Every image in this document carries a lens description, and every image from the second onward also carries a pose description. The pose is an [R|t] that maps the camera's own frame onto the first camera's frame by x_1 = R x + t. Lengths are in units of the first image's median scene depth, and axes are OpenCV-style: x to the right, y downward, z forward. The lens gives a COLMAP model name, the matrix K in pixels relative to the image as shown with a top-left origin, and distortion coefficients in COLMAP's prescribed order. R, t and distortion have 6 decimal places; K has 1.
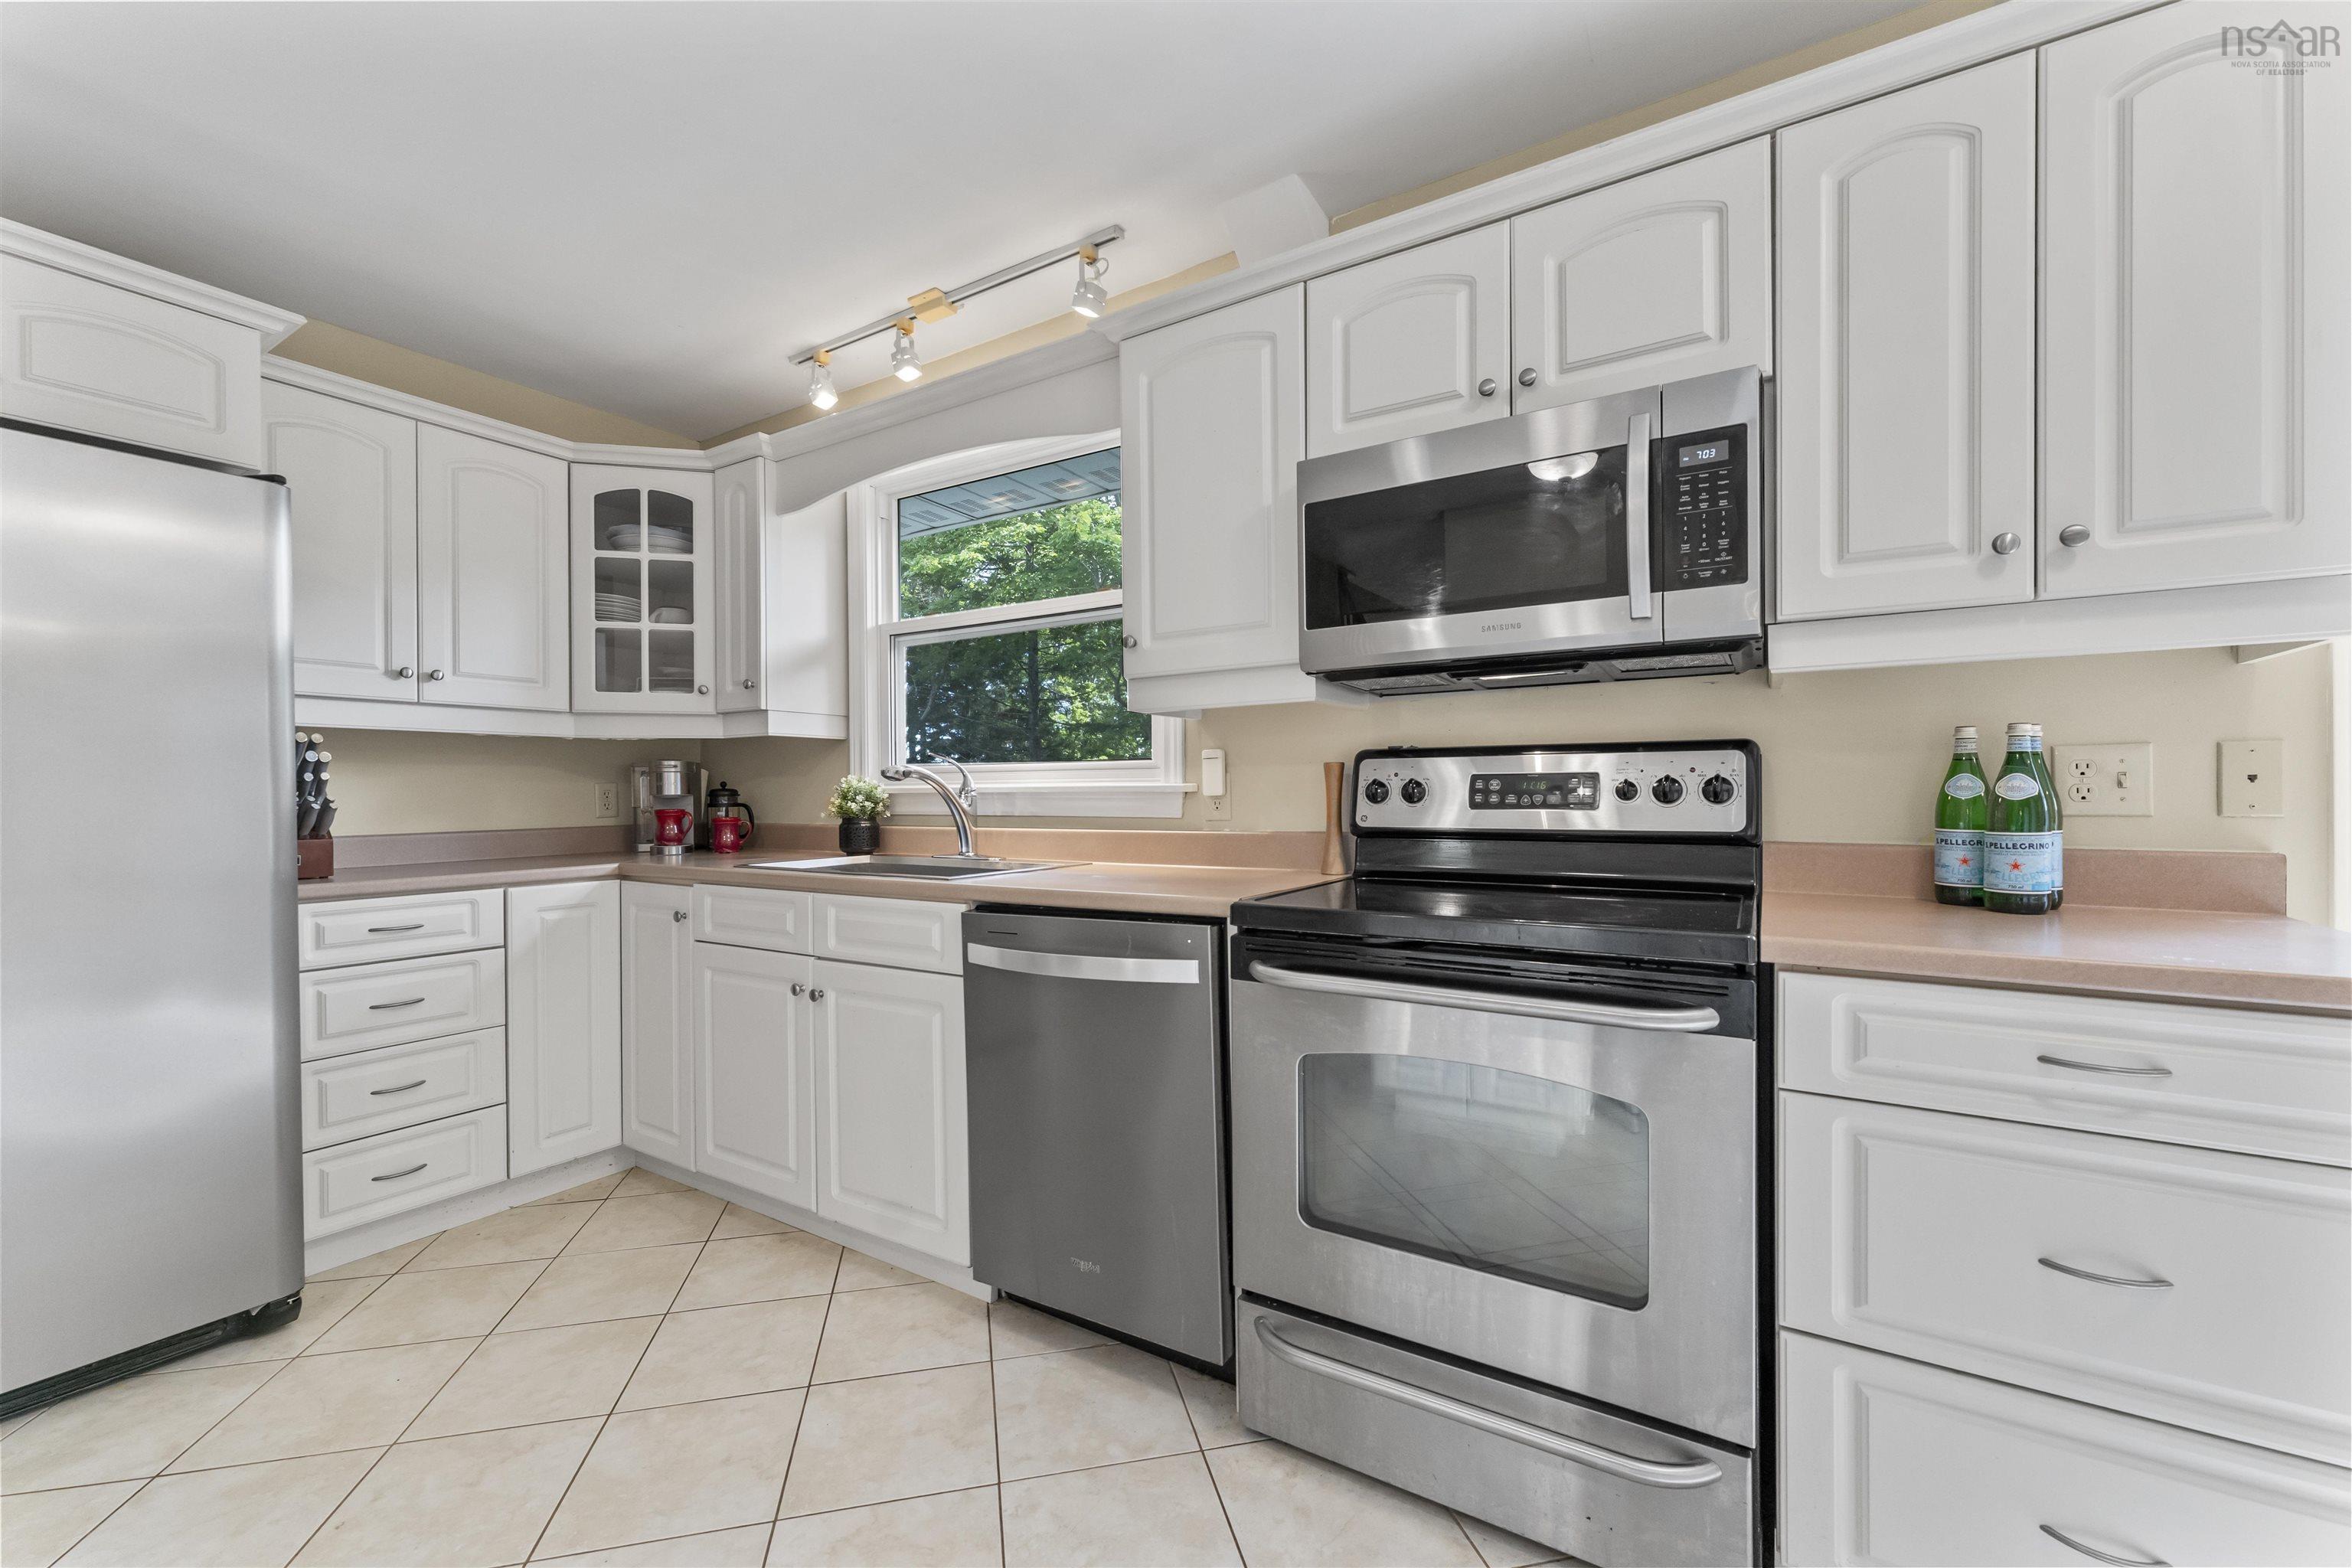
lens RADIAL K [[952.2, 0, 1162.7], [0, 952.2, 803.1], [0, 0, 1]] dist [0.016962, 0.000060]
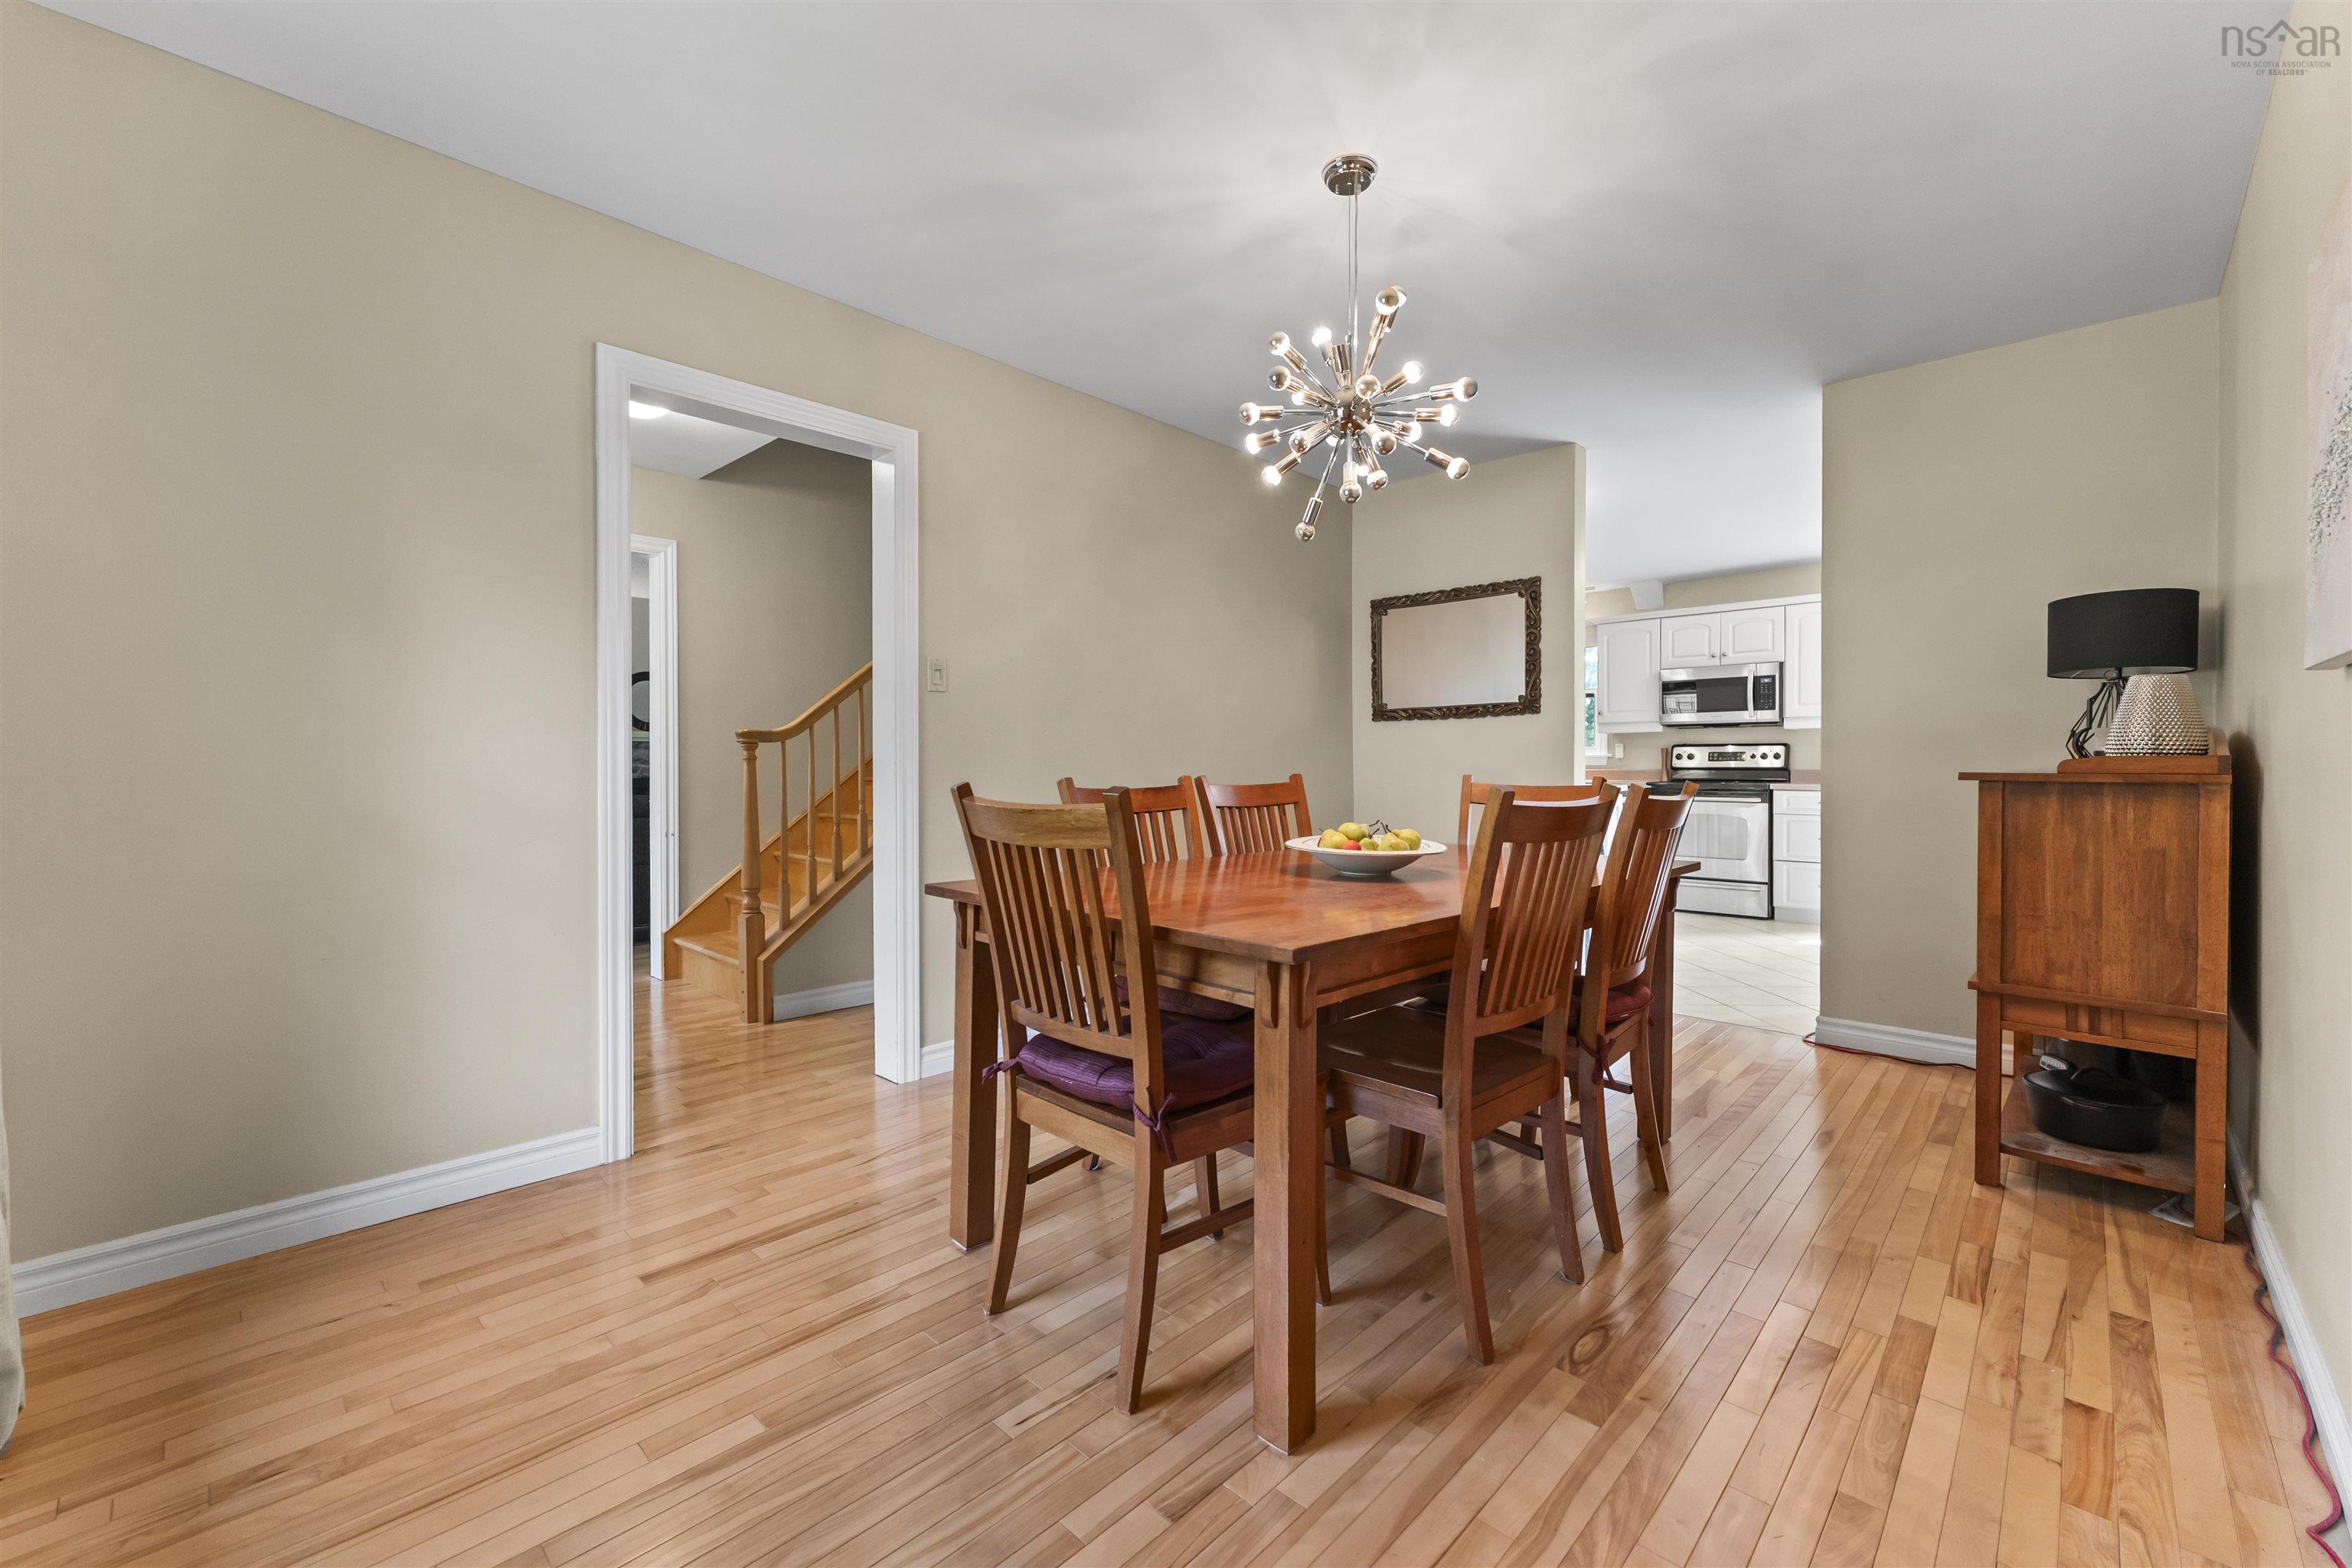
lens RADIAL K [[952.2, 0, 1162.9], [0, 952.2, 767.0], [0, 0, 1]] dist [0.016962, 0.000060]
pose [[0.977093, 0.005625, -0.212740, -0.992608], [-0.007882, 0.999921, -0.009762, 0.085518], [0.212668, 0.011215, 0.977060, -3.200959]]
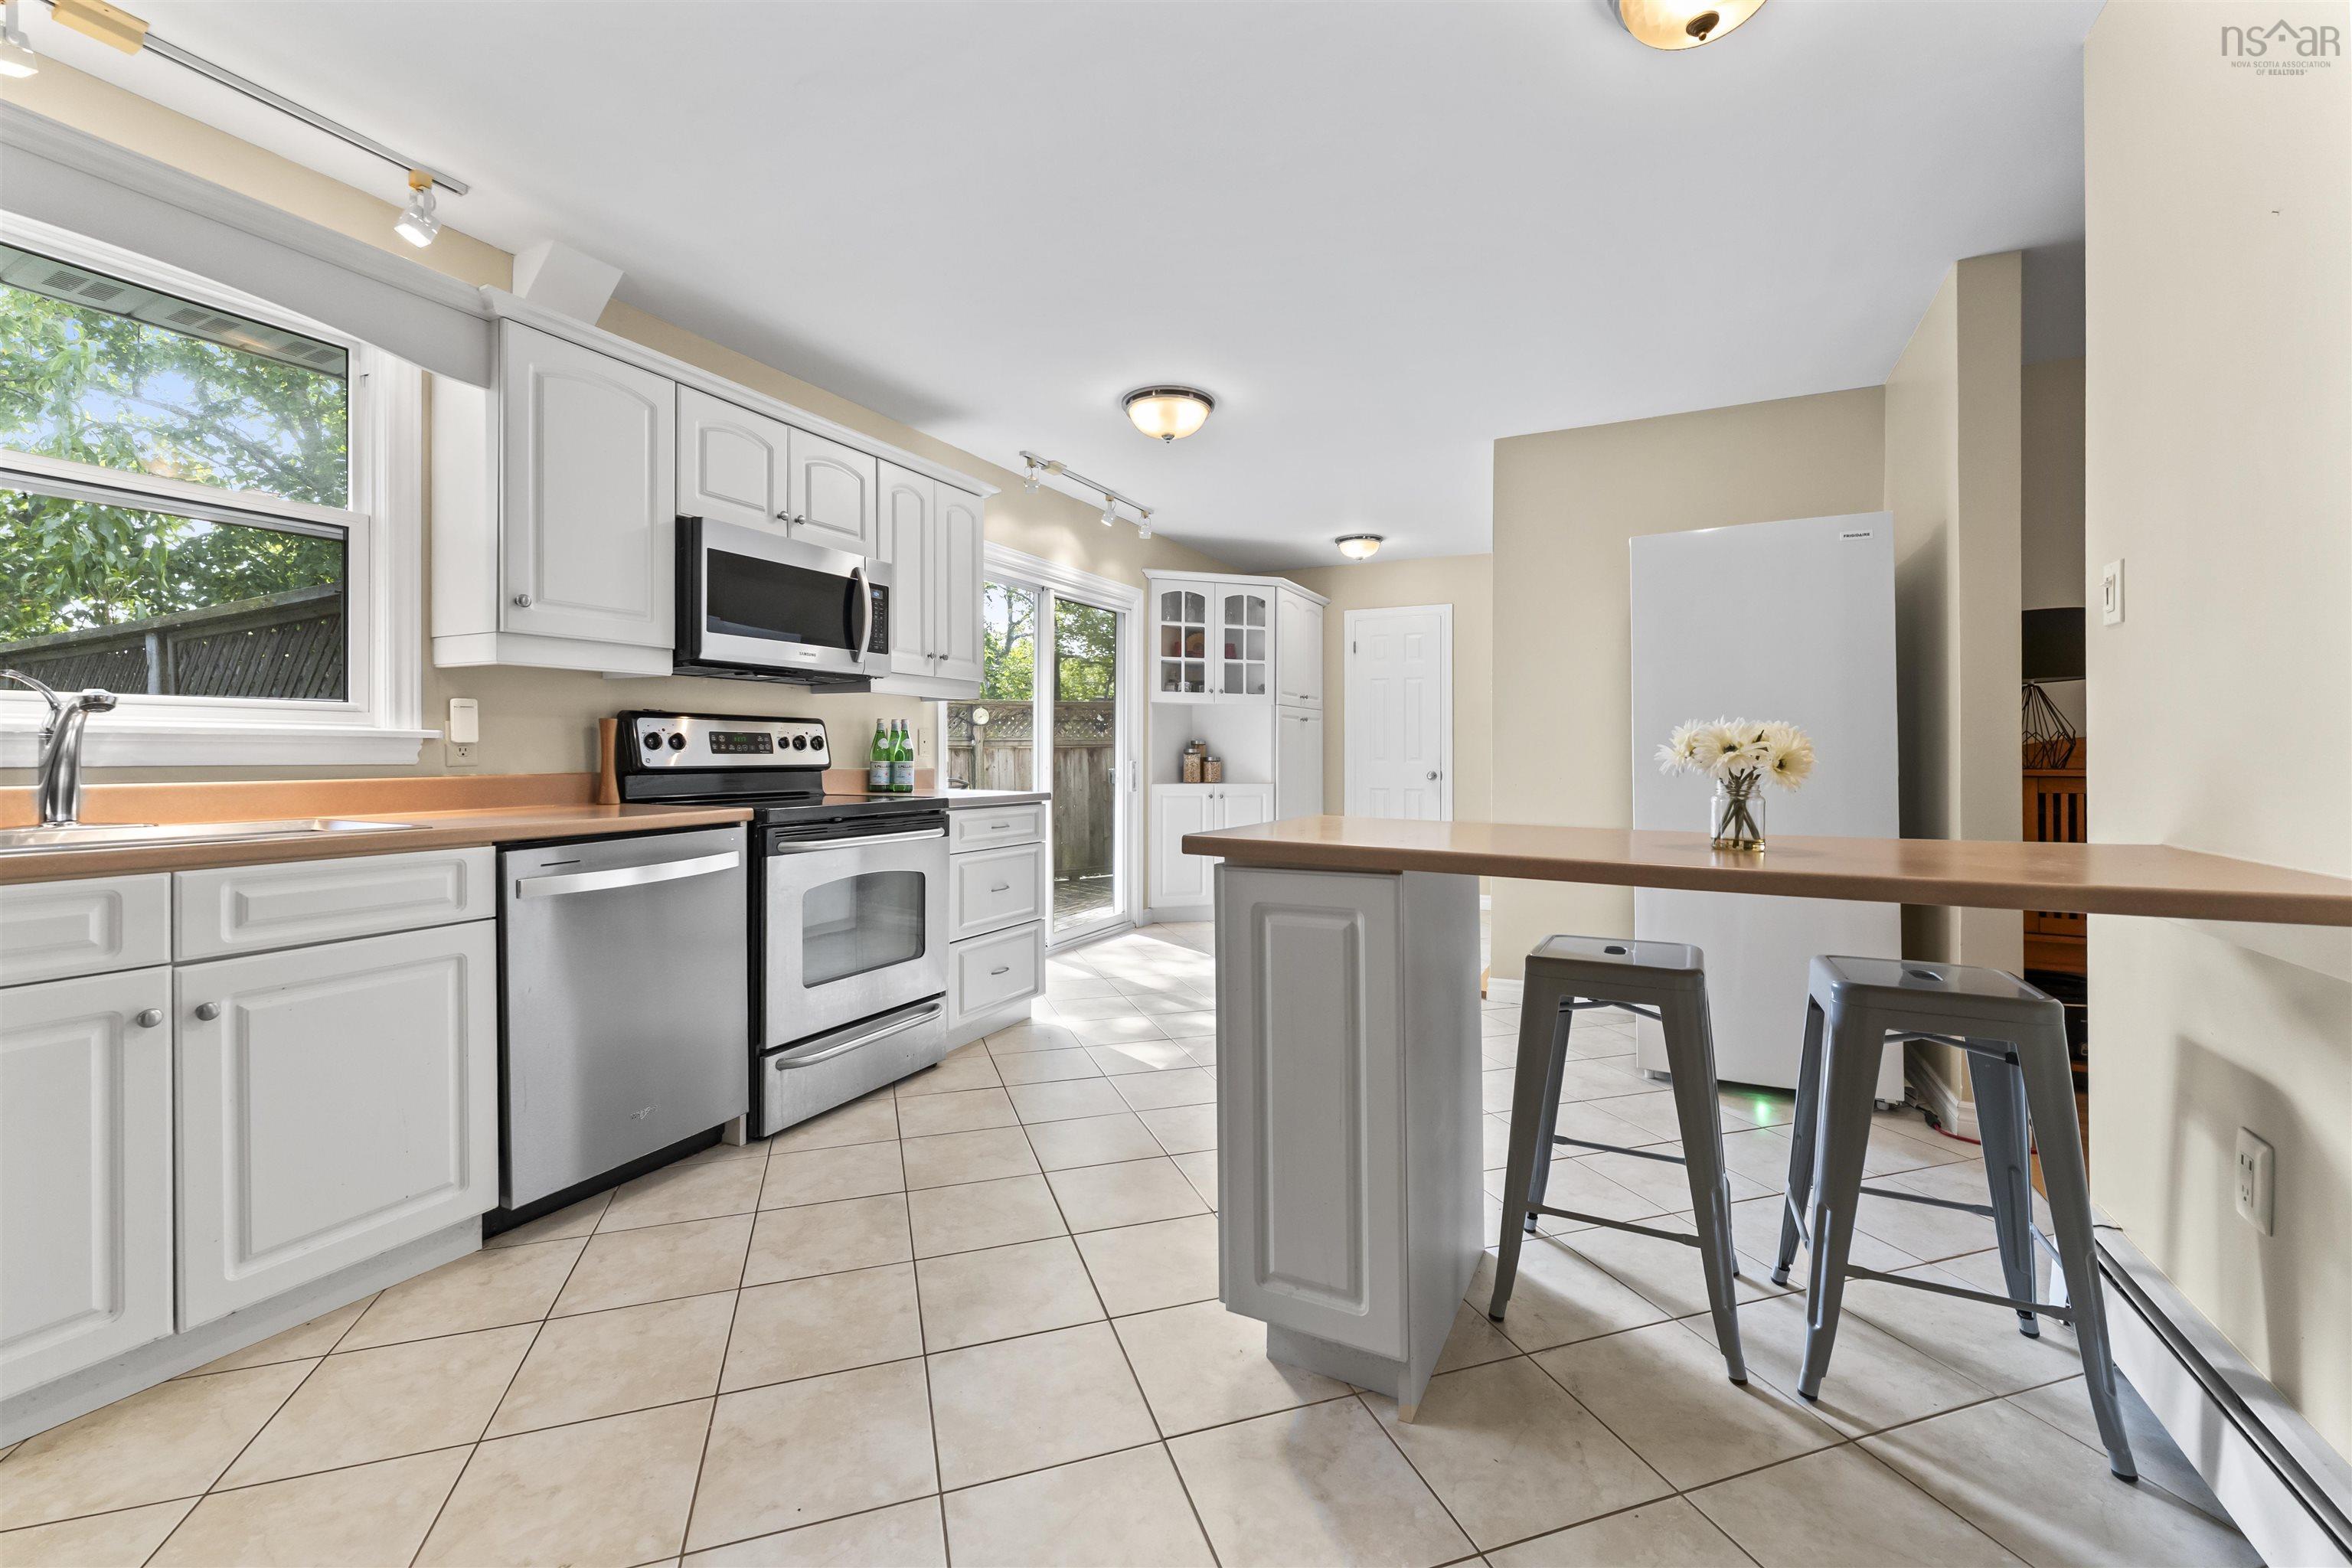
lens RADIAL K [[952.2, 0, 1168.6], [0, 952.2, 763.5], [0, 0, 1]] dist [0.016962, 0.000060]
pose [[-0.089421, -0.006565, 0.995972, -1.402502], [0.008317, 0.999938, 0.007338, 0.018659], [-0.995959, 0.008940, -0.089361, 0.421949]]
